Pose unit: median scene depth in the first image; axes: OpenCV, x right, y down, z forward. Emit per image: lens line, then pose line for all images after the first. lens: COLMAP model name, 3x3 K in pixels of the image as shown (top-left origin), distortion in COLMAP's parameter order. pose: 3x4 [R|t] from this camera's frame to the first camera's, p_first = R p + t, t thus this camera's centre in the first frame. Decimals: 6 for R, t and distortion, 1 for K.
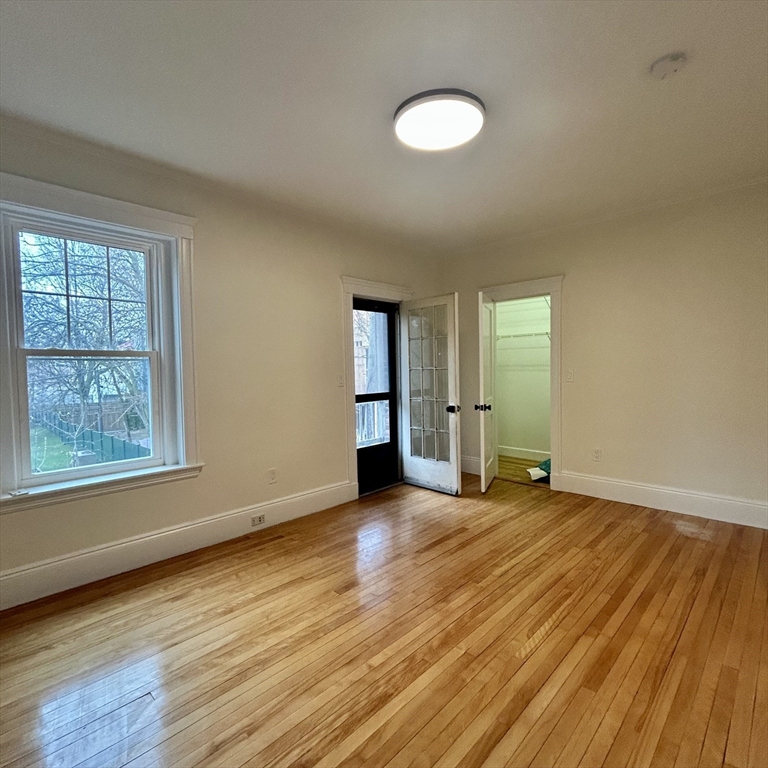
lens RADIAL K [[426.6, 0, 384.0], [0, 426.6, 384.0], [0, 0, 1]] dist [0.016332, -0.000089]
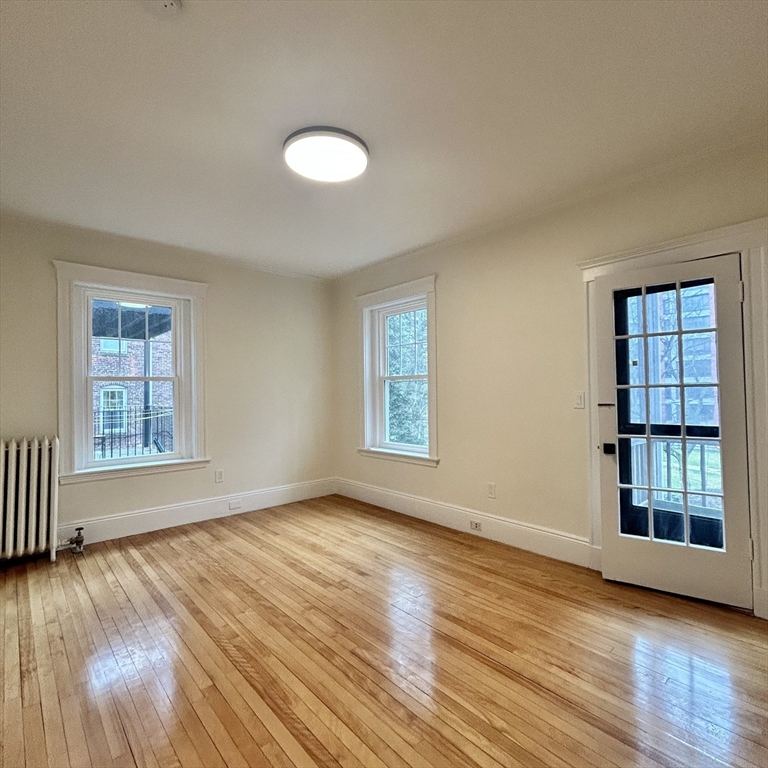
lens RADIAL K [[426.6, 0, 384.0], [0, 426.6, 384.0], [0, 0, 1]] dist [0.016332, -0.000089]
pose [[-0.082122, -0.000186, -0.996622, 0.920307], [-0.016174, 0.999869, 0.001146, -0.043795], [0.996491, 0.016214, -0.082114, 0.971669]]
